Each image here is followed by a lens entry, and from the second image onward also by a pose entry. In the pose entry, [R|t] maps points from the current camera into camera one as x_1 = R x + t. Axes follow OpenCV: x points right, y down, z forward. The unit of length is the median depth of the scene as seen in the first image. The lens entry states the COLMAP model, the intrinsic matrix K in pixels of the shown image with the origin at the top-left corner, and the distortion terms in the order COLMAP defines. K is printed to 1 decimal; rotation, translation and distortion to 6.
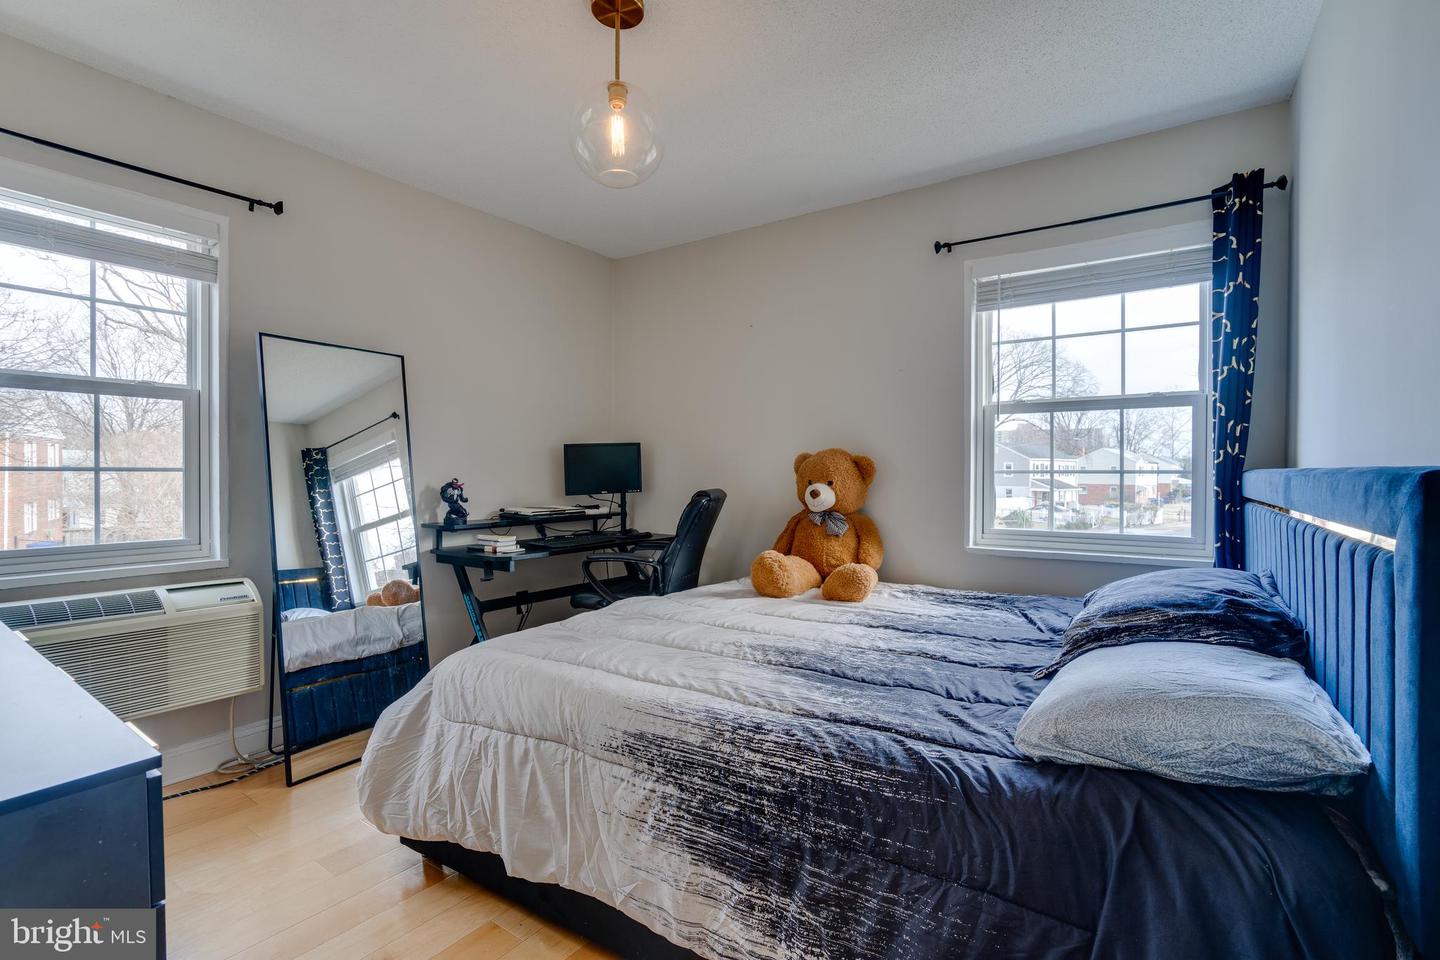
lens RADIAL K [[683.5, 0, 753.0], [0, 683.5, 467.4], [0, 0, 1]] dist [-0.008996, 0.000322]
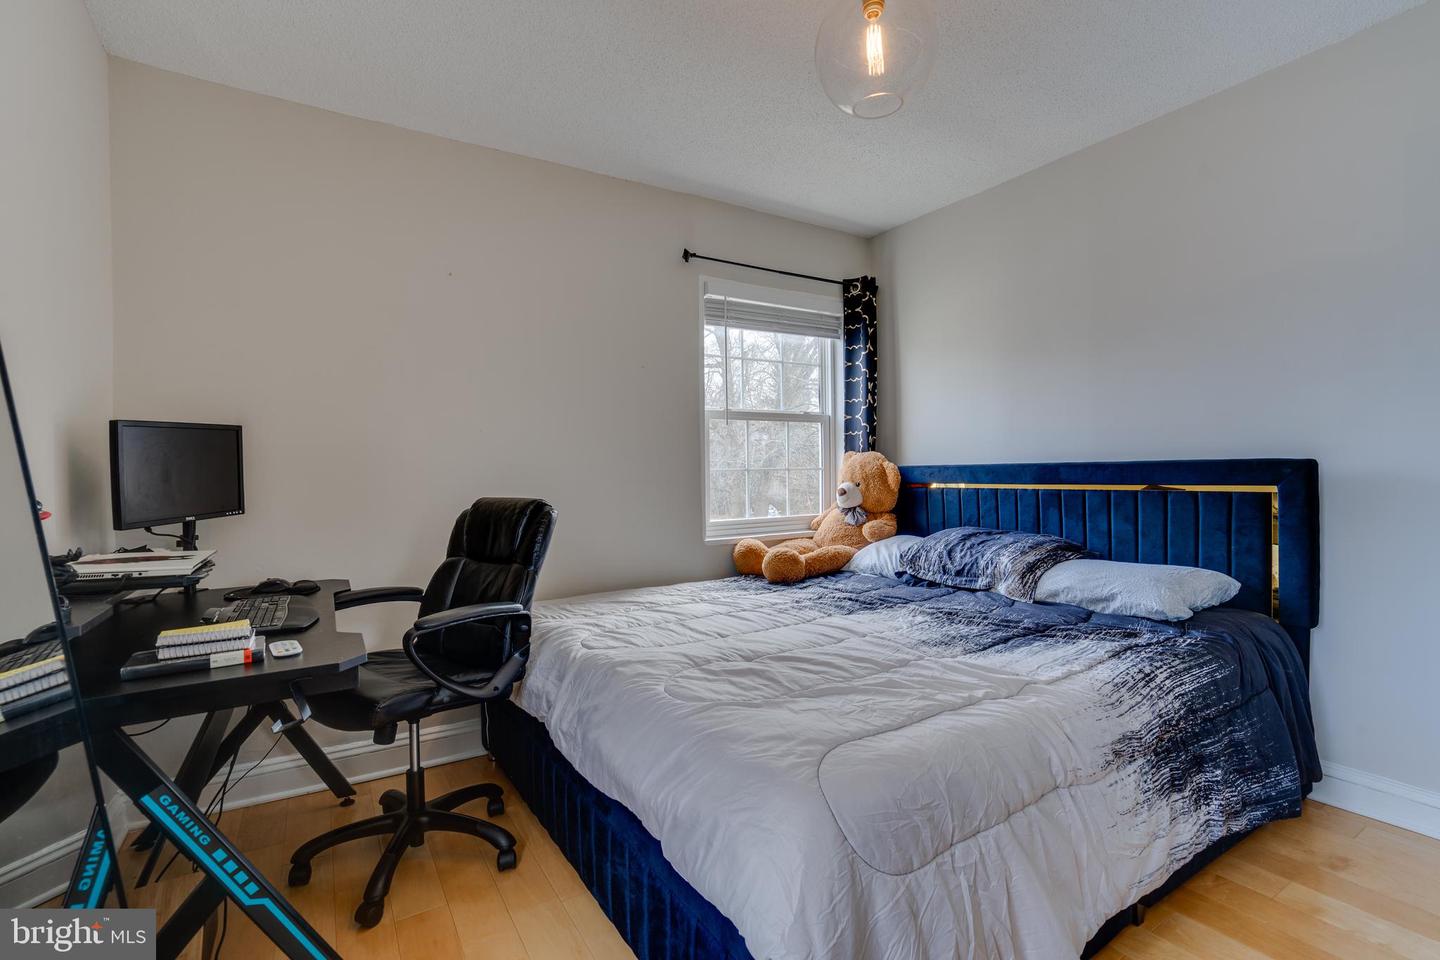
lens RADIAL K [[663.0, 0, 710.4], [0, 663.0, 481.1], [0, 0, 1]] dist [-0.043839, 0.020681]
pose [[0.420834, -0.022753, 0.906852, -0.753254], [0.002827, 0.999713, 0.023771, -0.003489], [-0.907133, -0.007440, 0.420778, 0.654172]]
